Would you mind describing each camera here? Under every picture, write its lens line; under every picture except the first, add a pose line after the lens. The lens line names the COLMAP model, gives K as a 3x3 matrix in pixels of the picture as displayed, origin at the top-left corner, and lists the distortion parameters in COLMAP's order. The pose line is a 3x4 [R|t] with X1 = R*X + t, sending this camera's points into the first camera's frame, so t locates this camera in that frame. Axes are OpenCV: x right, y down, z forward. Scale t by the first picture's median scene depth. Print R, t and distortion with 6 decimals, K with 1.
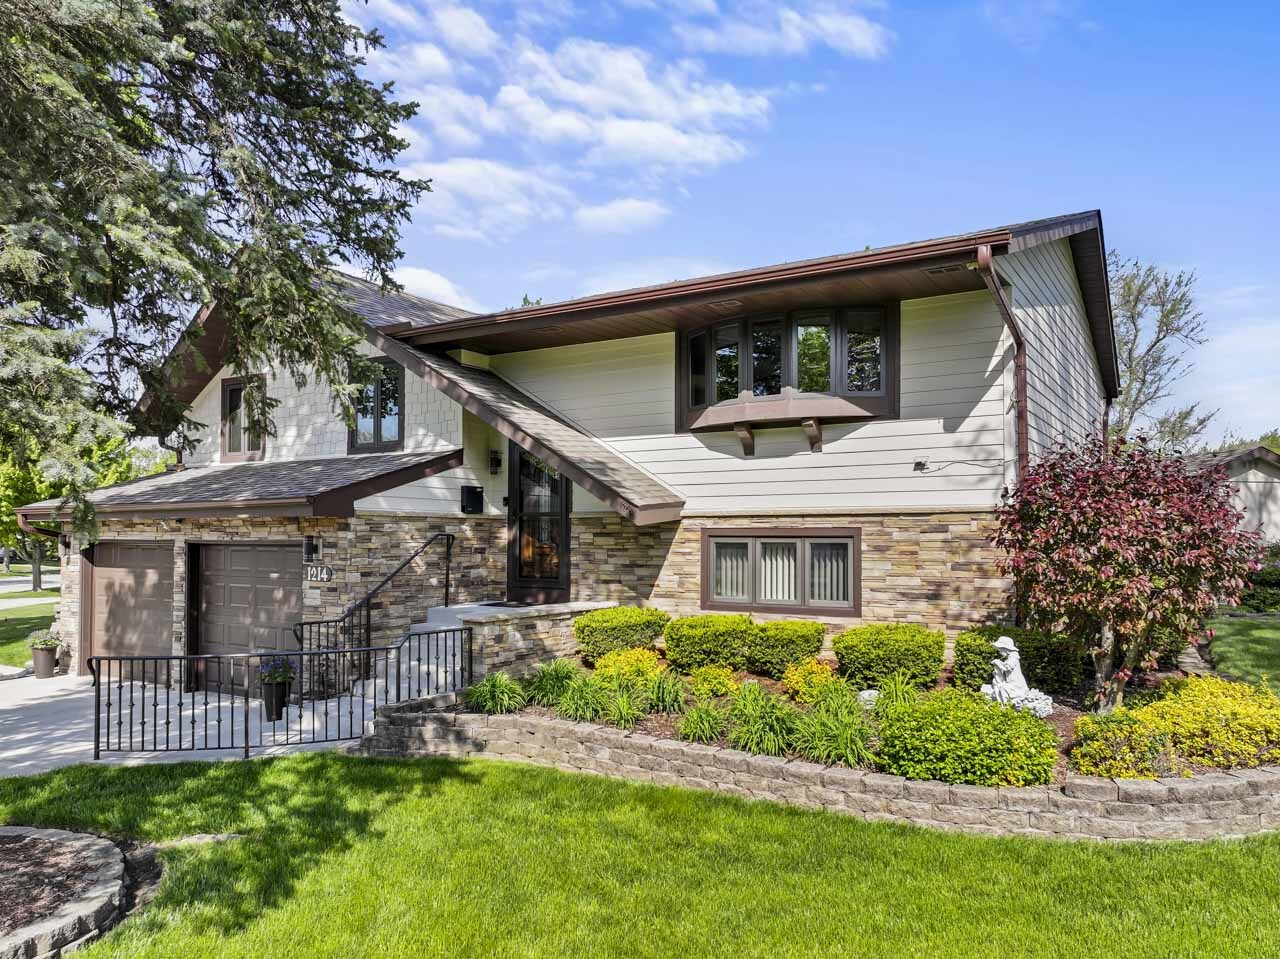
lens RADIAL K [[947.0, 0, 640.0], [0, 947.0, 479.5], [0, 0, 1]] dist [0.003326, 0.002321]
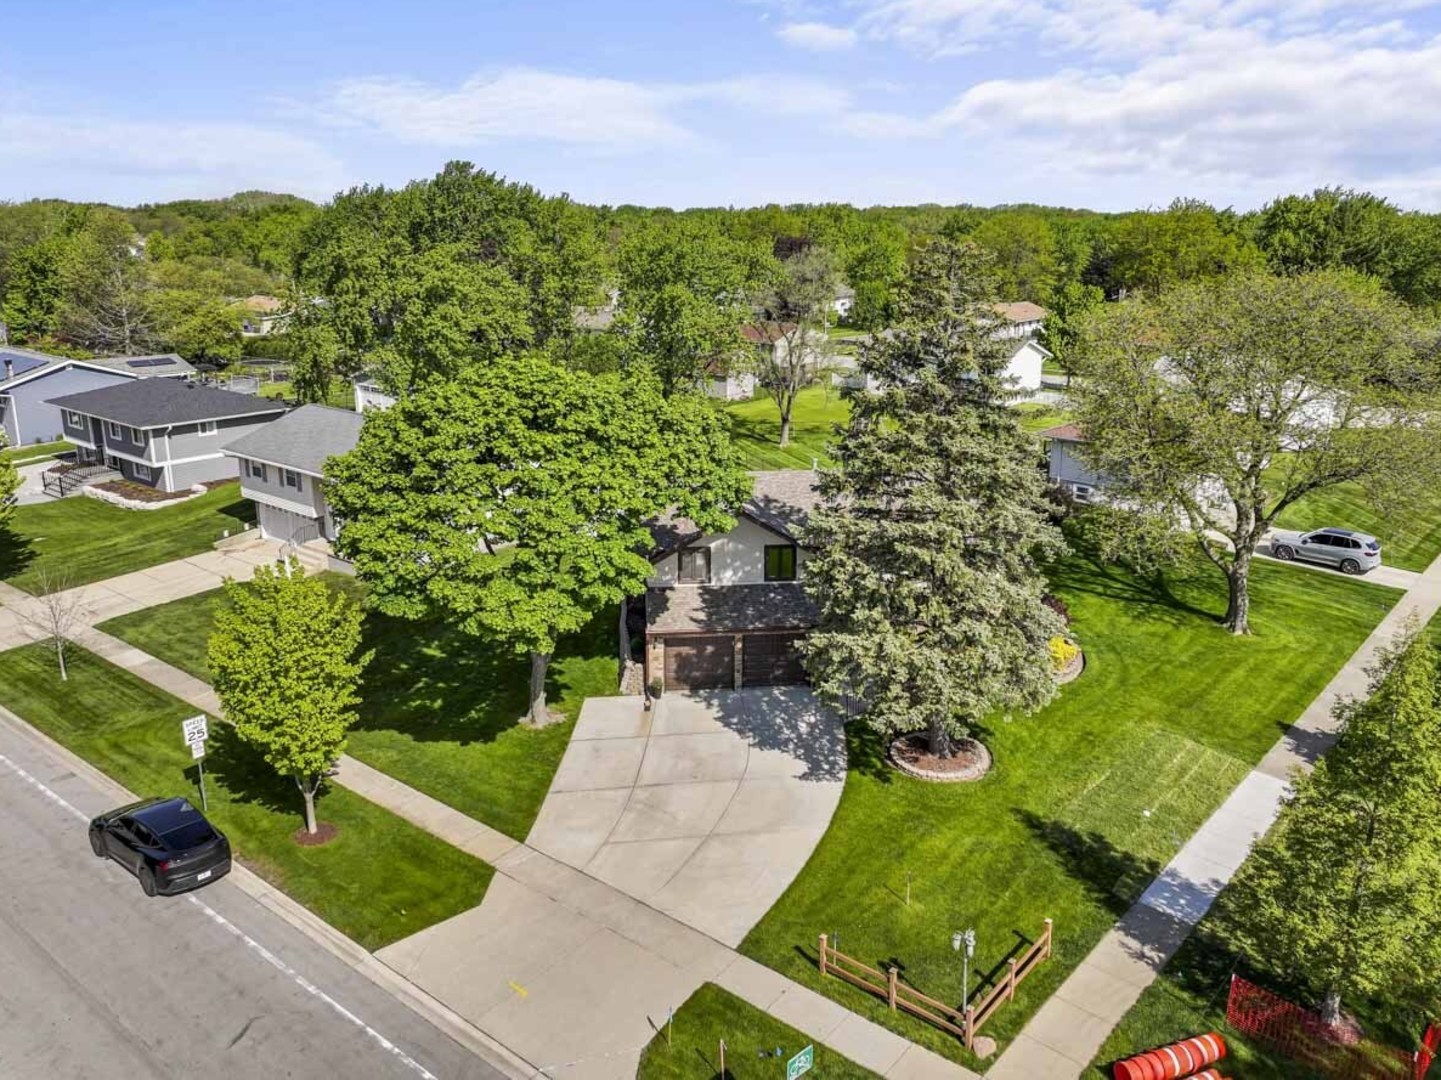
lens RADIAL K [[1027.3, 0, 720.5], [0, 1027.3, 540.0], [0, 0, 1]] dist [0.003202, 0.008990]
pose [[0.780685, -0.161269, 0.603757, -2.275835], [-0.045950, 0.948700, 0.312822, -1.097742], [-0.623233, -0.271958, 0.733226, -0.963482]]
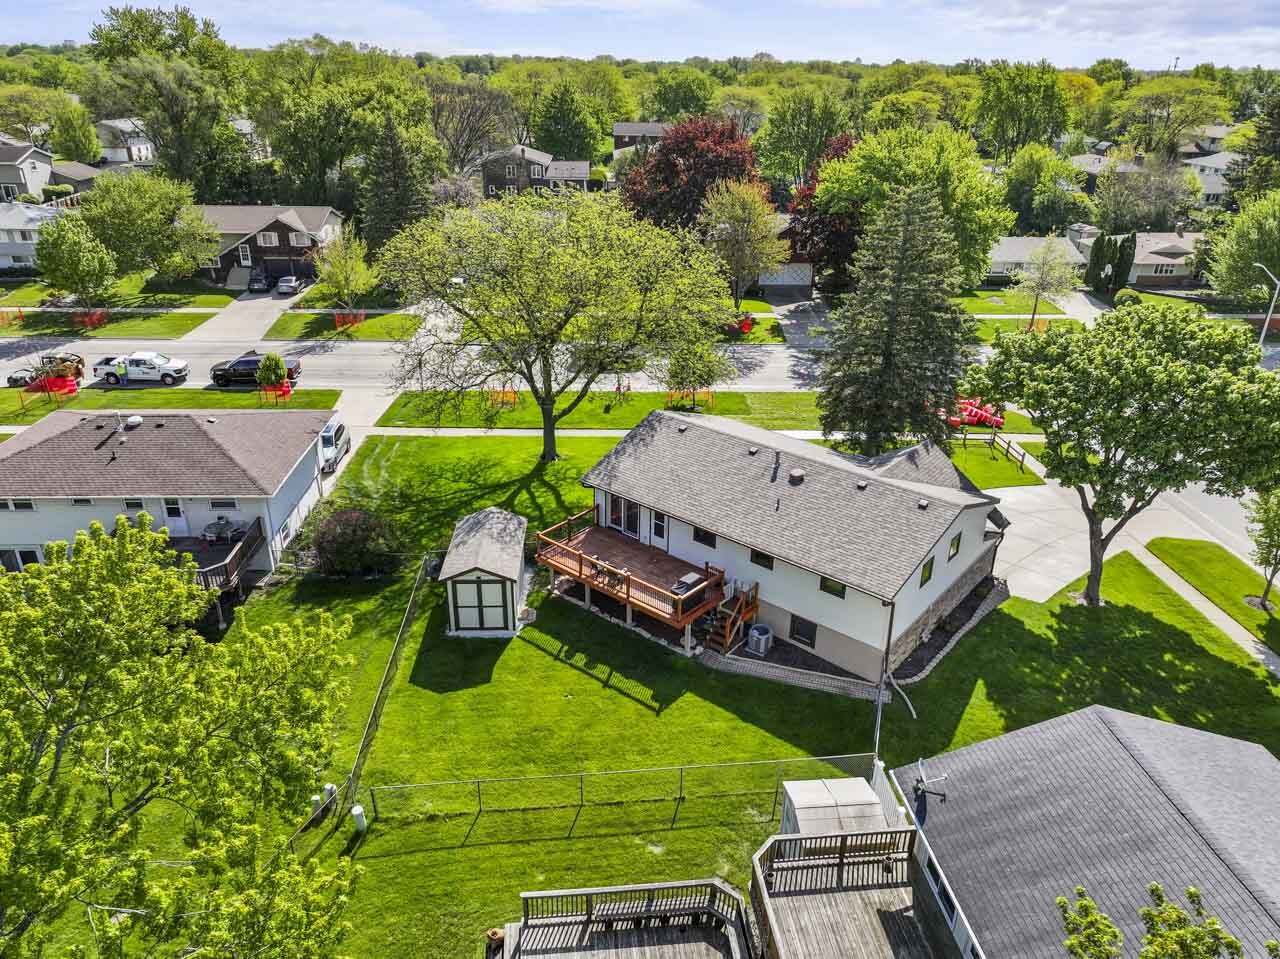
lens RADIAL K [[912.6, 0, 640.0], [0, 912.6, 479.5], [0, 0, 1]] dist [0.003202, 0.008990]
pose [[-0.992242, -0.063393, 0.106945, 0.160181], [-0.021351, 0.934337, 0.355750, -1.253611], [-0.122475, 0.350706, -0.928442, 4.223856]]
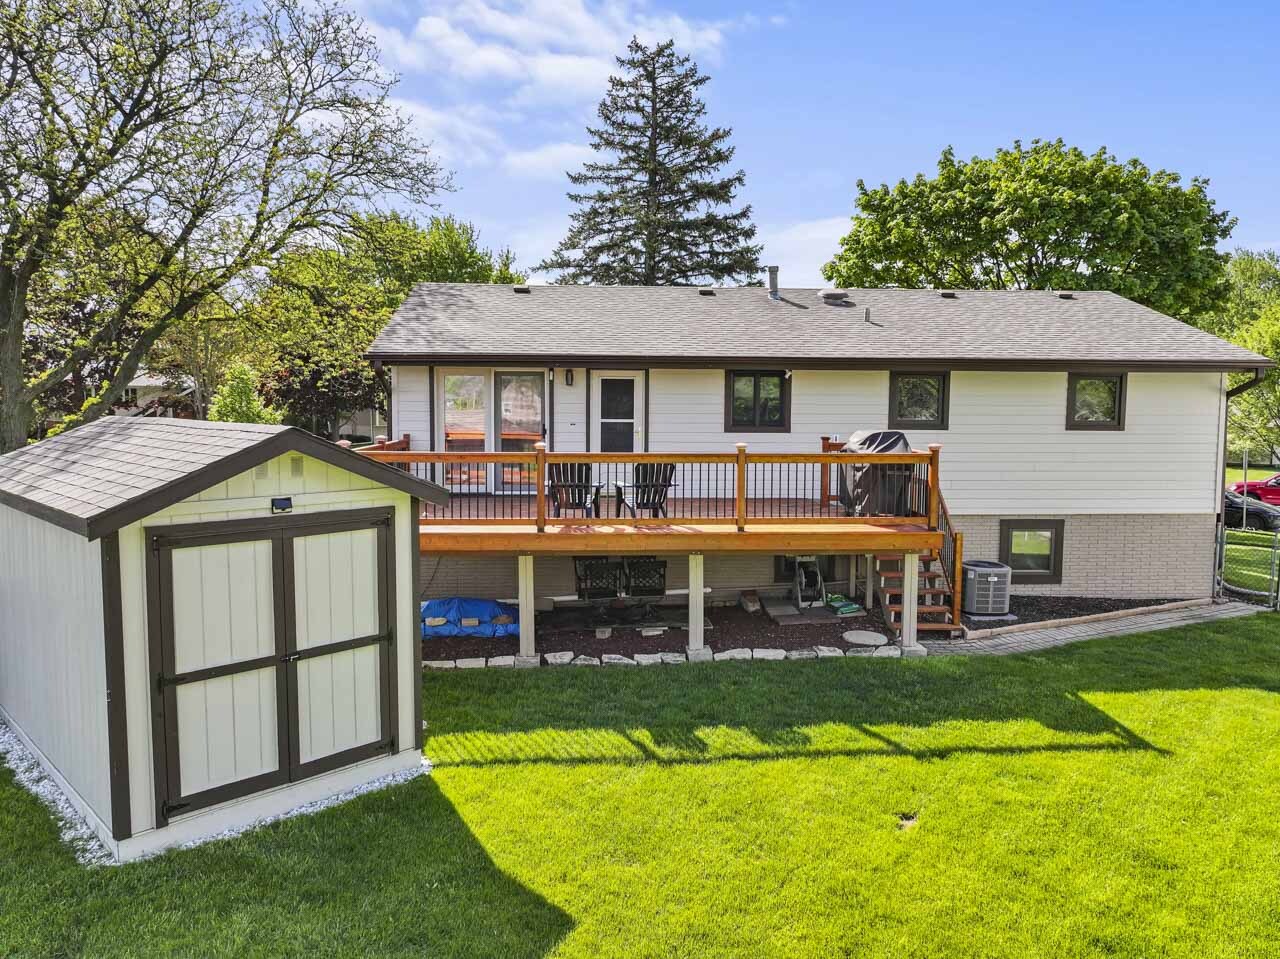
lens RADIAL K [[900.7, 0, 640.0], [0, 900.7, 479.5], [0, 0, 1]] dist [0.001341, 0.001099]
pose [[-0.807917, 0.051894, -0.587007, 1.074483], [0.043310, 0.998650, 0.028677, -0.008350], [0.587703, -0.002255, -0.809074, 2.445054]]
